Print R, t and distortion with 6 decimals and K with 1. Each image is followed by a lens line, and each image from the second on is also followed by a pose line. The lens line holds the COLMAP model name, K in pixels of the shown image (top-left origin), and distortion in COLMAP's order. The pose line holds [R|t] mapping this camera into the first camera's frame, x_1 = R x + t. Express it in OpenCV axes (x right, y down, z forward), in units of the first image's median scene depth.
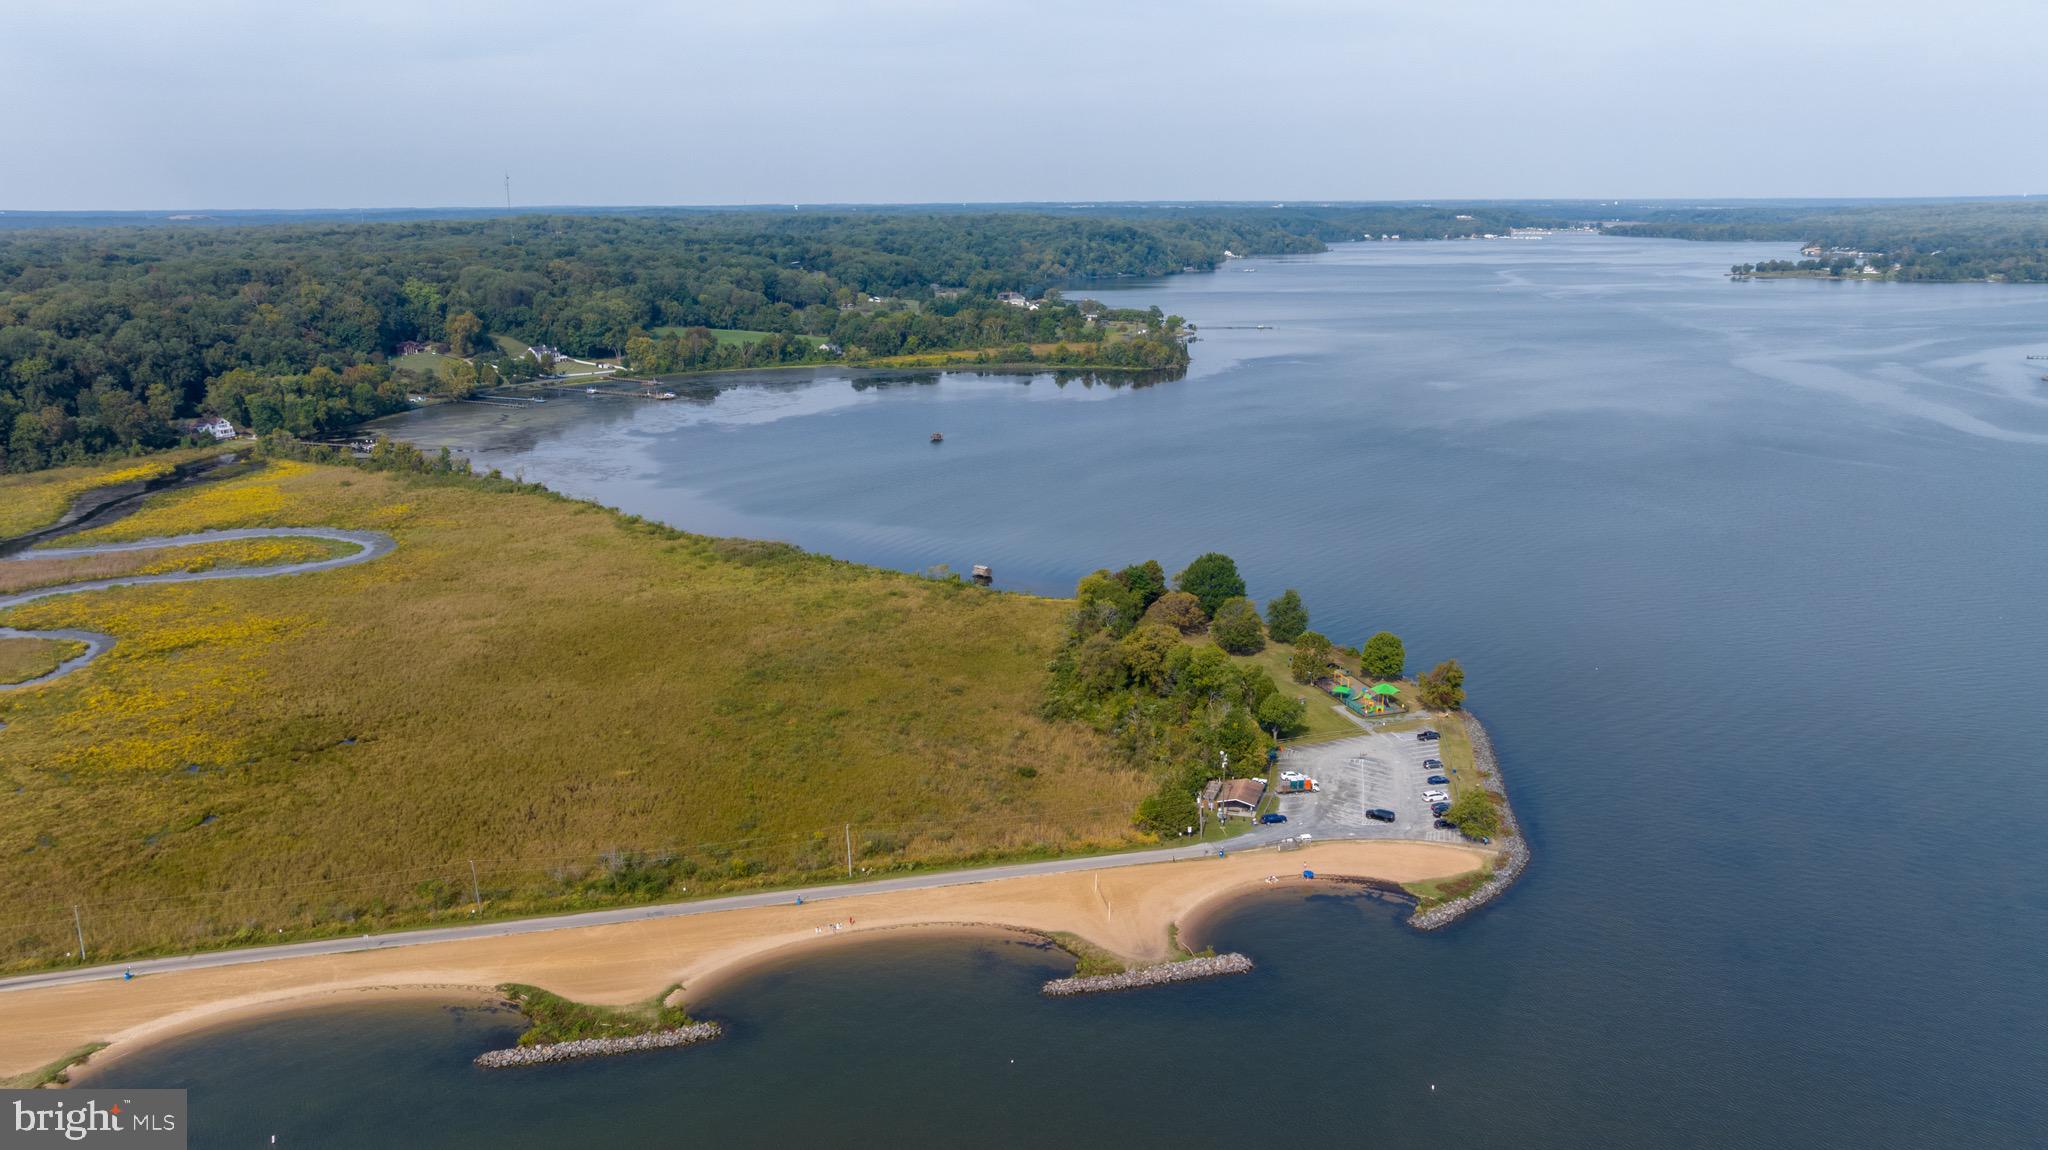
lens RADIAL K [[1450.7, 0, 1025.3], [0, 1450.7, 567.0], [0, 0, 1]] dist [-0.026312, 0.009654]
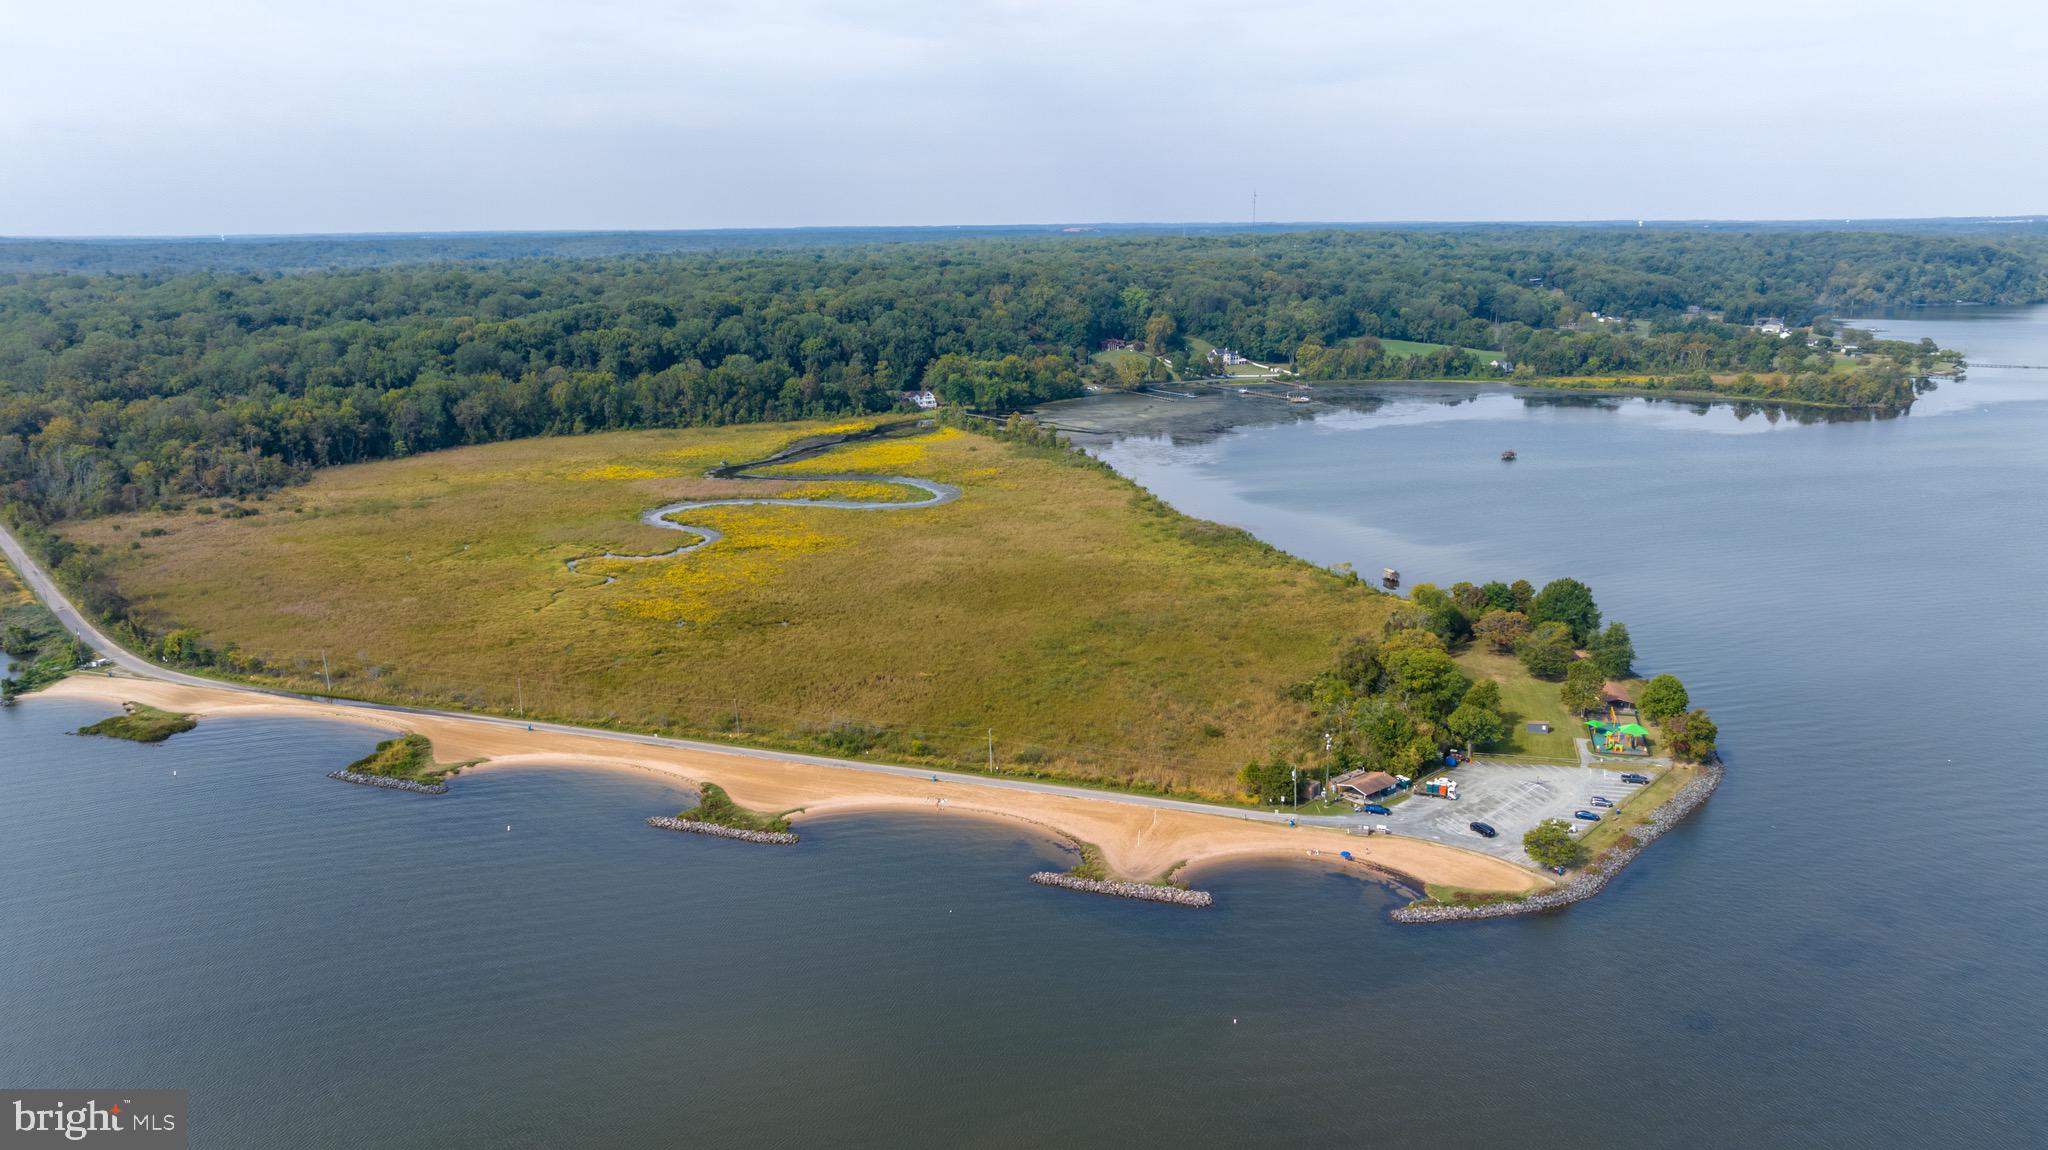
lens RADIAL K [[1428.5, 0, 1024.0], [0, 1428.5, 575.0], [0, 0, 1]] dist [-0.010421, 0.003627]
pose [[0.845131, 0.127184, -0.519209, 0.125570], [-0.127859, 0.991186, 0.034679, 0.000552], [0.519043, 0.037077, 0.853944, -0.006273]]
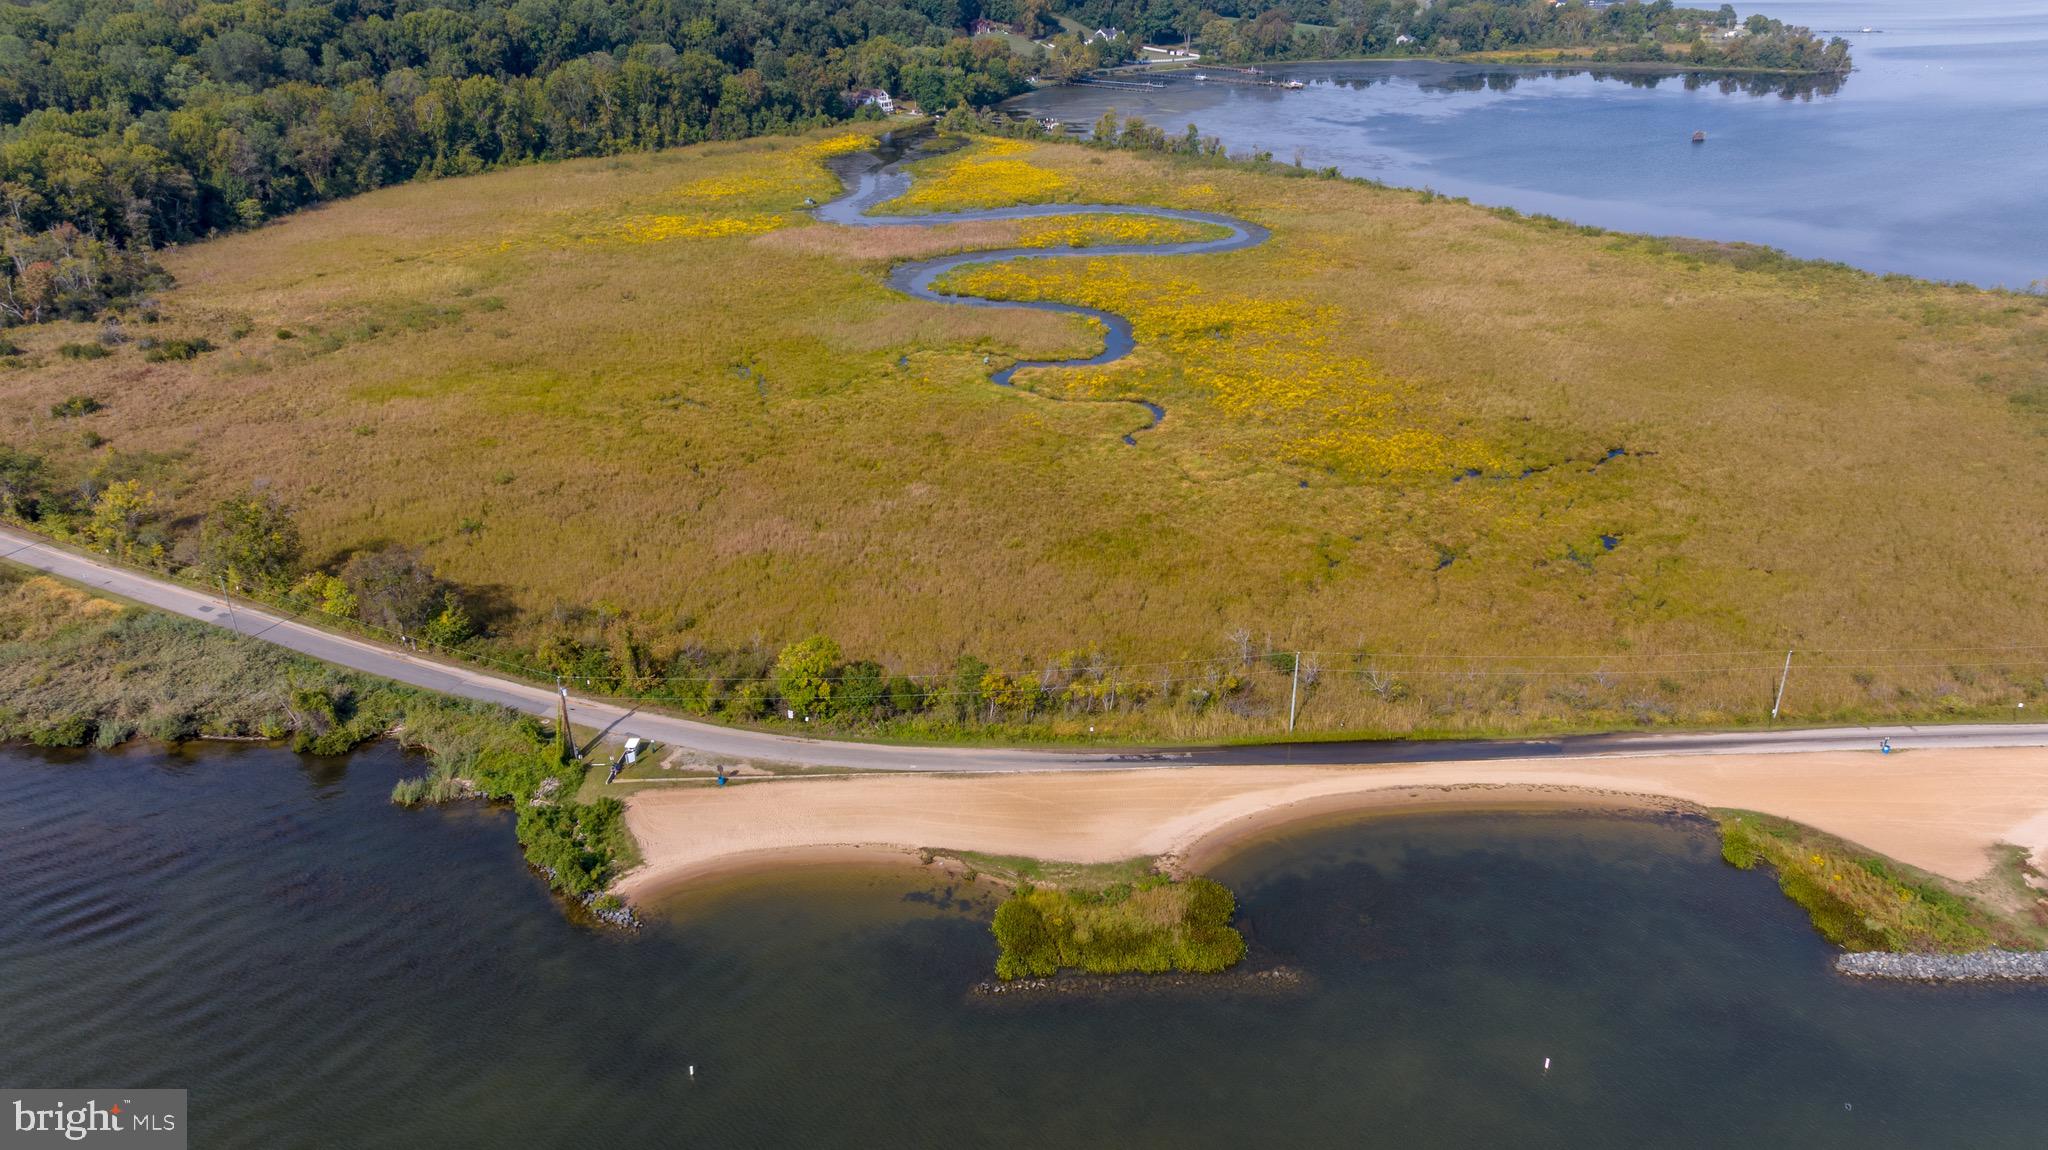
lens RADIAL K [[1450.7, 0, 1025.3], [0, 1450.7, 567.0], [0, 0, 1]] dist [-0.026312, 0.009654]
pose [[0.982044, 0.081419, -0.170176, -0.203599], [-0.049244, 0.981432, 0.185381, 0.015269], [0.182109, -0.173672, 0.967819, 0.042957]]
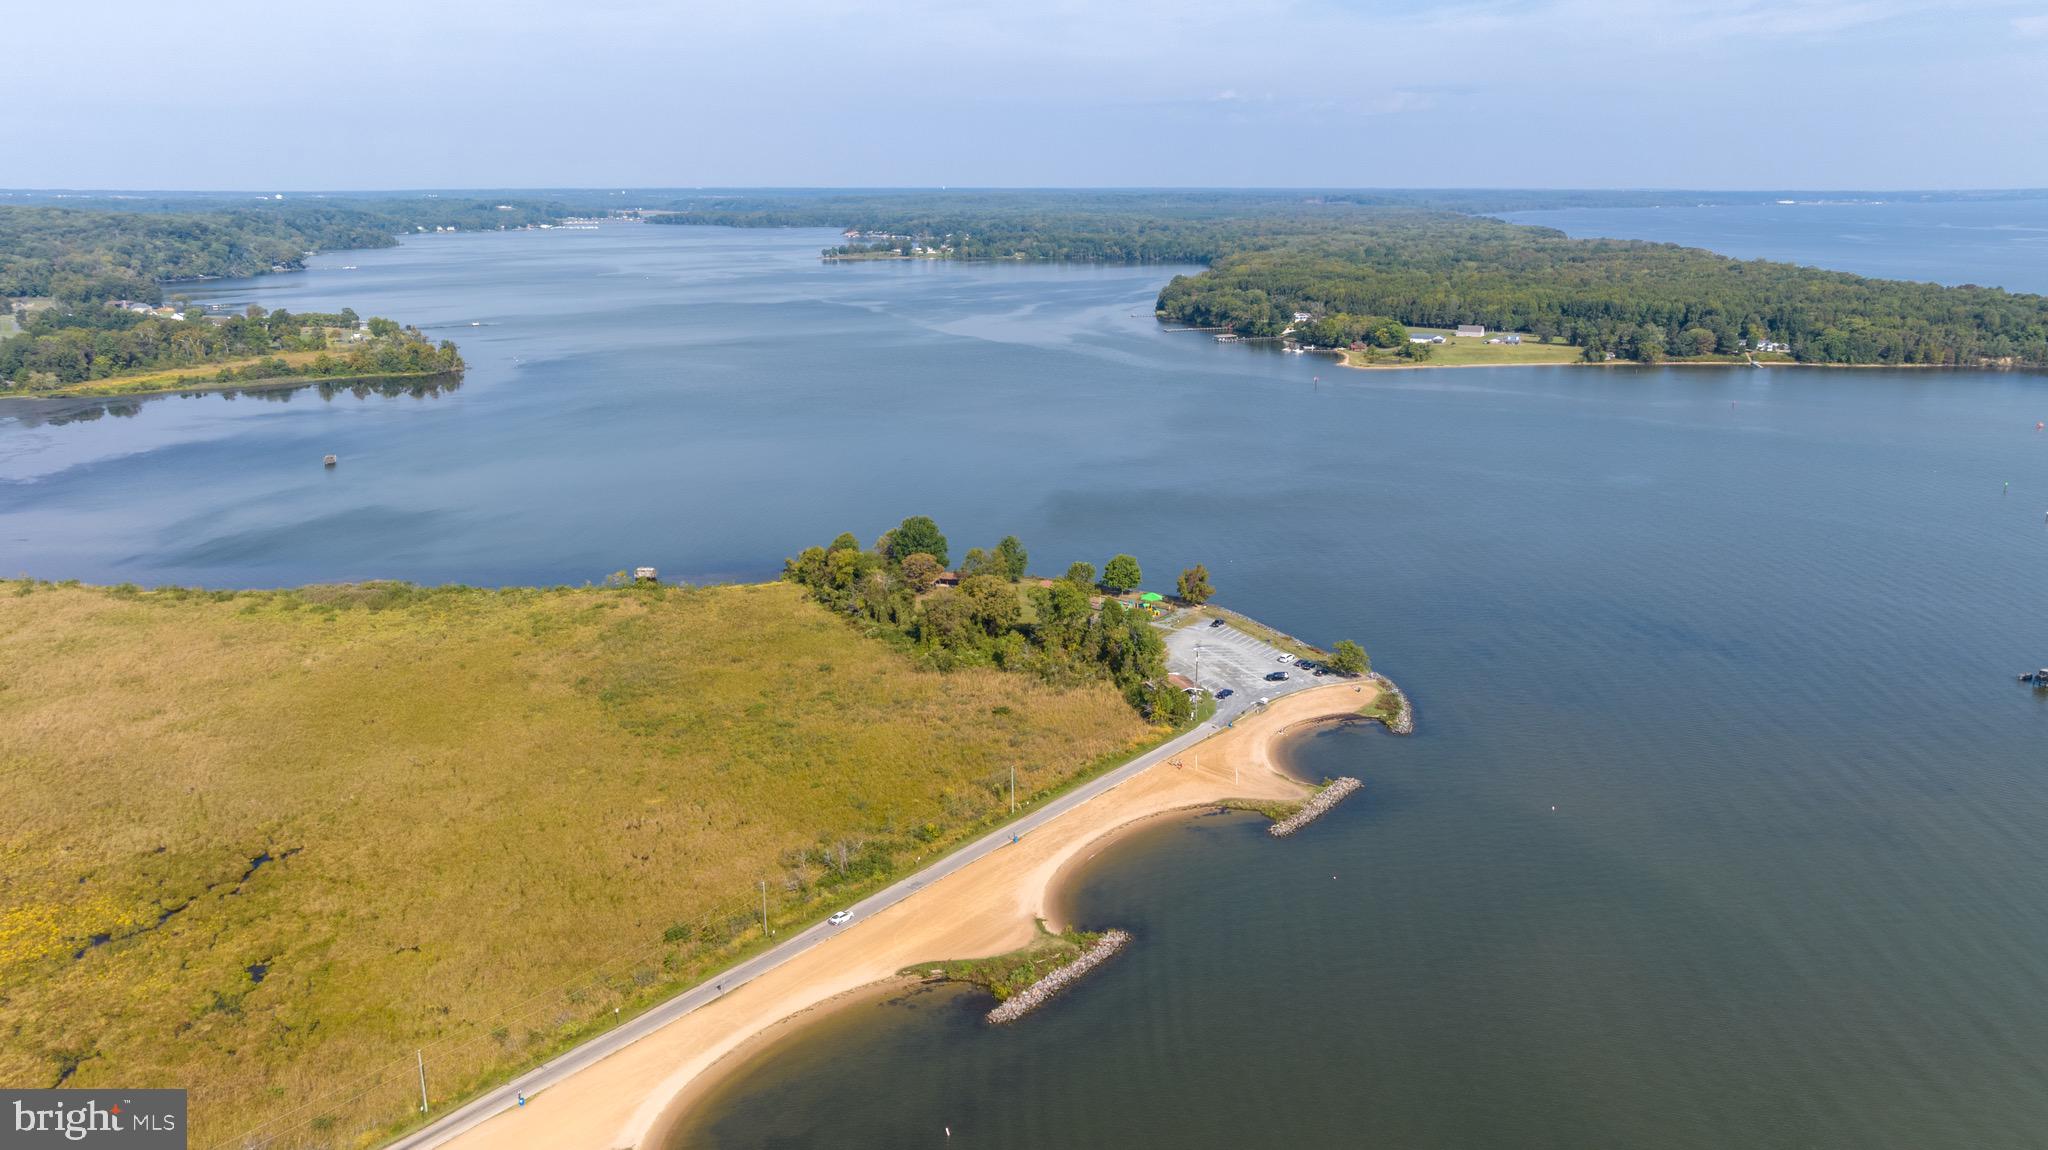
lens RADIAL K [[1455.5, 0, 1027.9], [0, 1455.5, 540.7], [0, 0, 1]] dist [-0.051948, 0.086095]
pose [[0.791569, -0.139462, 0.594953, -0.183586], [0.145779, 0.988595, 0.037780, -0.008257], [-0.593436, 0.056826, 0.802872, 0.021273]]
